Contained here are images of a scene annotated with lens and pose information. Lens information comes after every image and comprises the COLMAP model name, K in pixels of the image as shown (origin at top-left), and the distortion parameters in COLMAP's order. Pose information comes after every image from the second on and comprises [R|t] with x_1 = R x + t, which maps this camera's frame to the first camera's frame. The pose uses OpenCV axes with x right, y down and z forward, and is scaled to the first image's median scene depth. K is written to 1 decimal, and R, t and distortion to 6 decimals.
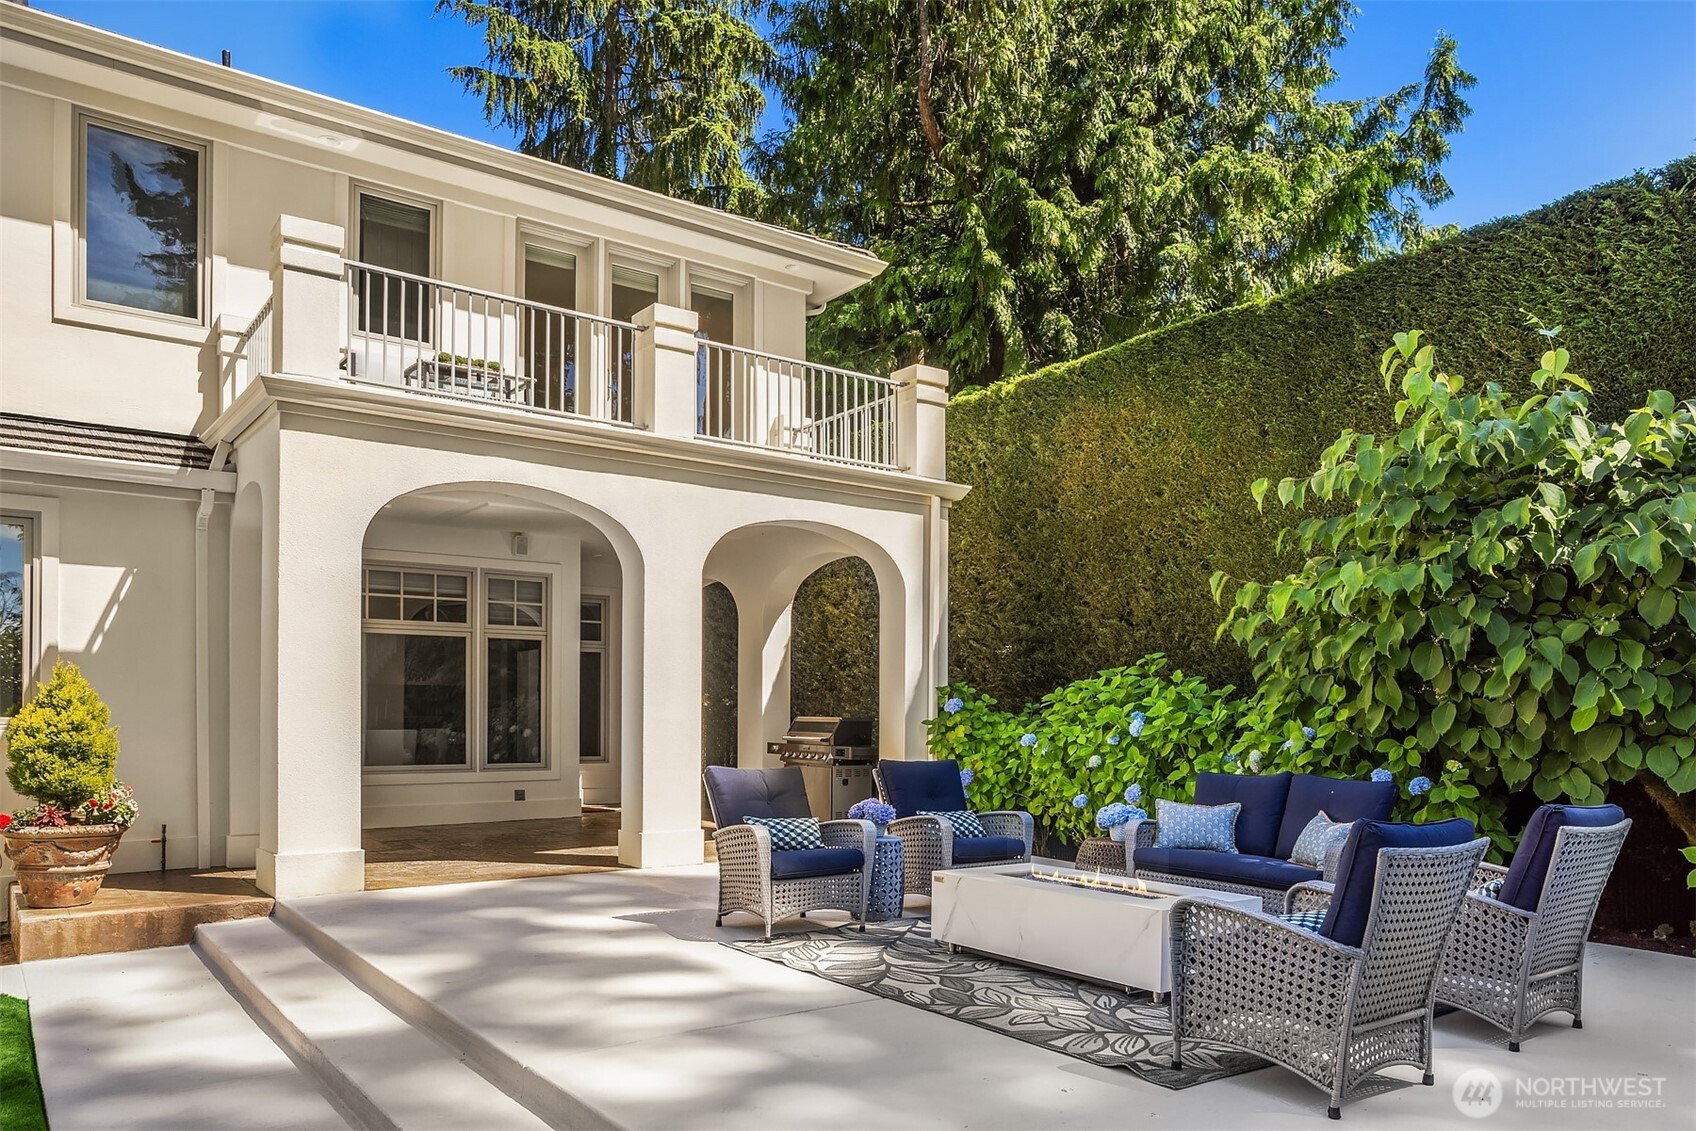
lens RADIAL K [[1218.0, 0, 855.2], [0, 1218.0, 681.5], [0, 0, 1]] dist [-0.005484, -0.001839]
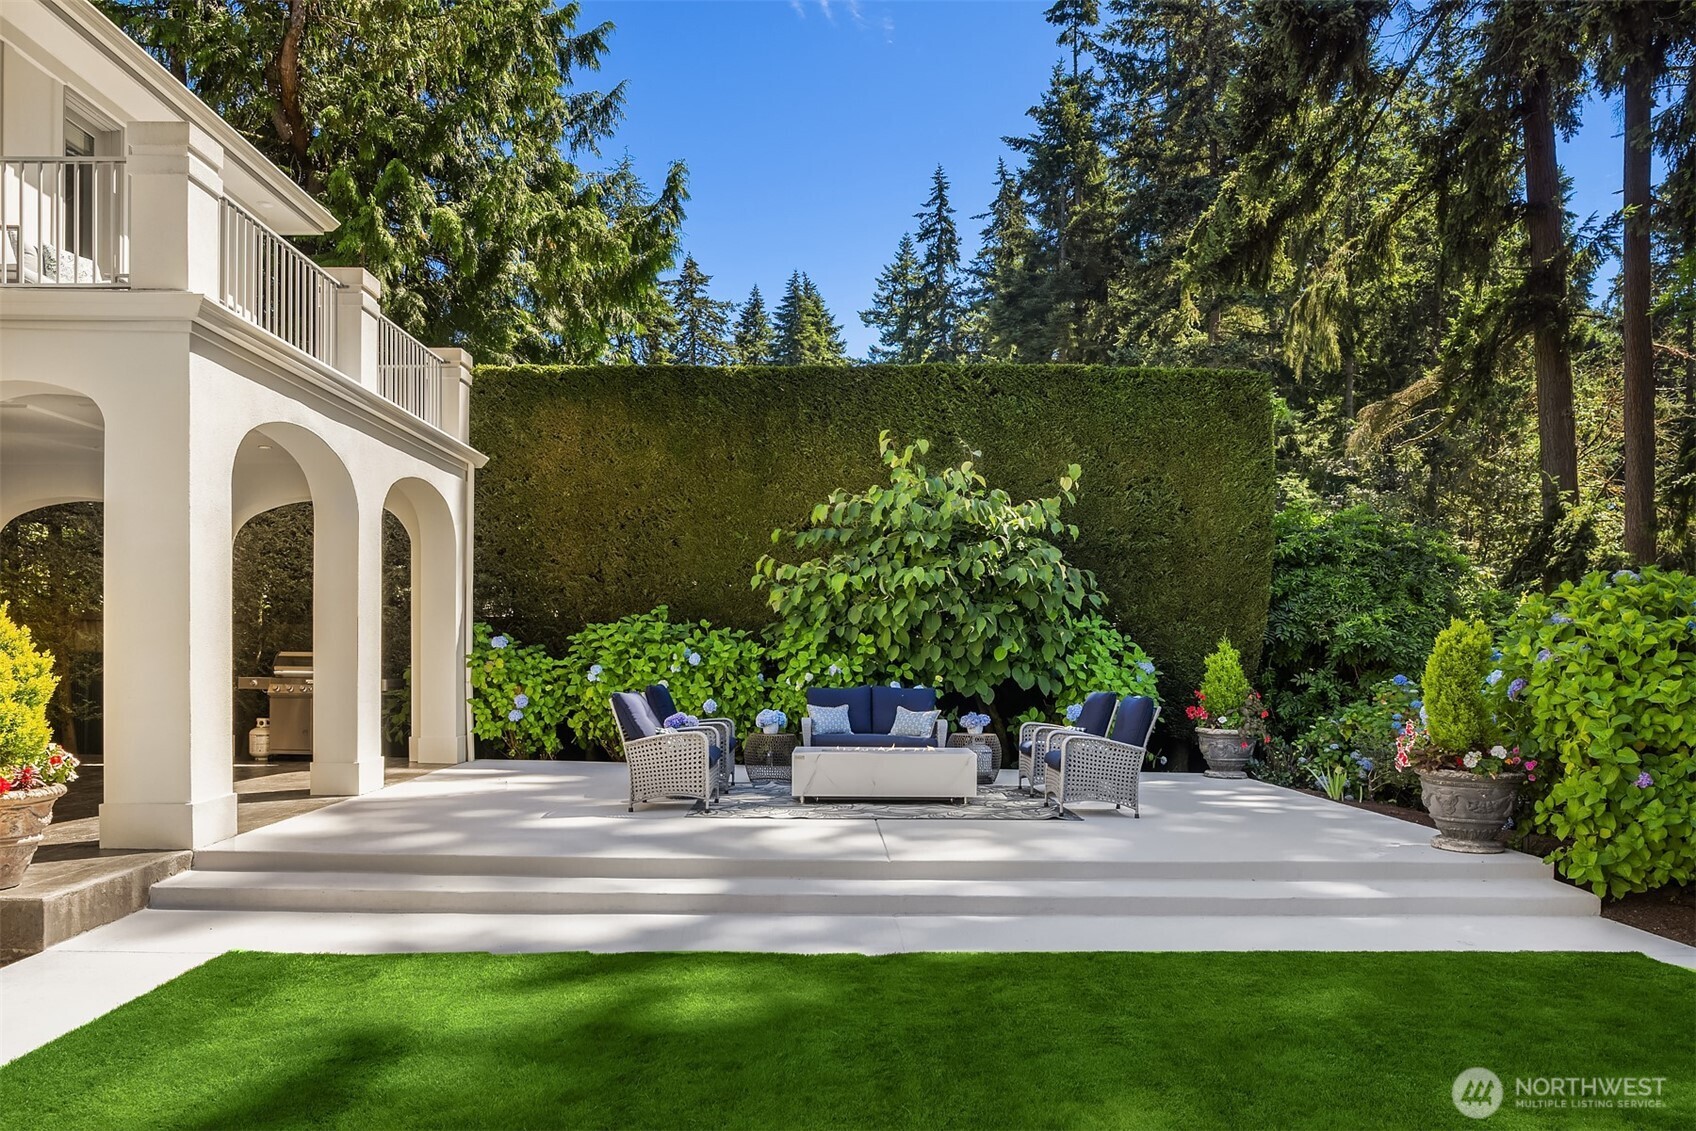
lens RADIAL K [[1200.4, 0, 854.1], [0, 1200.4, 652.5], [0, 0, 1]] dist [-0.004069, 0.003166]
pose [[0.582010, -0.005099, 0.813166, -0.703025], [-0.023401, 0.999461, 0.023016, -0.005832], [-0.812845, -0.032424, 0.581577, 0.023893]]
